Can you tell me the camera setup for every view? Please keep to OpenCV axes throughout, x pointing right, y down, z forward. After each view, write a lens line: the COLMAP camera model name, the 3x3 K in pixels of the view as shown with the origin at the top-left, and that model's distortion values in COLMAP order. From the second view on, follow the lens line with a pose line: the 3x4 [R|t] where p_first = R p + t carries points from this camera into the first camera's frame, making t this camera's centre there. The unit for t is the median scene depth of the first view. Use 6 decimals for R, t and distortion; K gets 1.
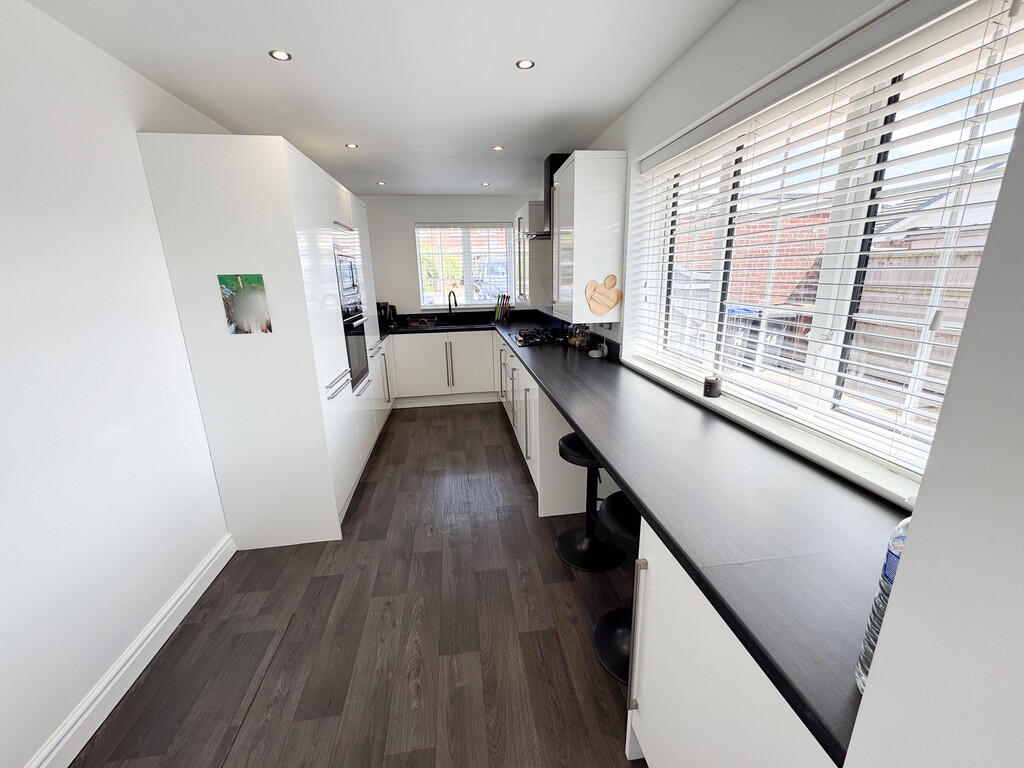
lens RADIAL K [[411.5, 0, 509.8], [0, 411.5, 380.0], [0, 0, 1]] dist [-0.000366, -0.000094]
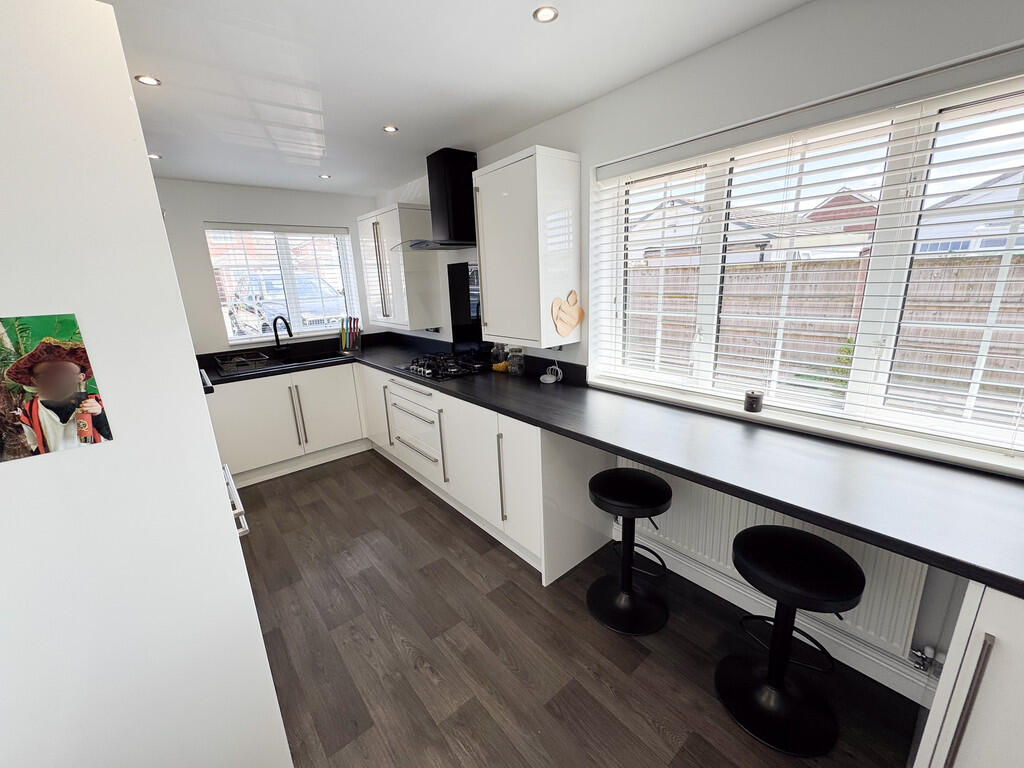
lens RADIAL K [[411.5, 0, 514.2], [0, 411.5, 380.3], [0, 0, 1]] dist [-0.000366, -0.000094]
pose [[0.845592, -0.141031, 0.514863, -0.340543], [0.154558, 0.987842, 0.016748, -0.094855], [-0.510966, 0.065414, 0.857109, 0.302174]]
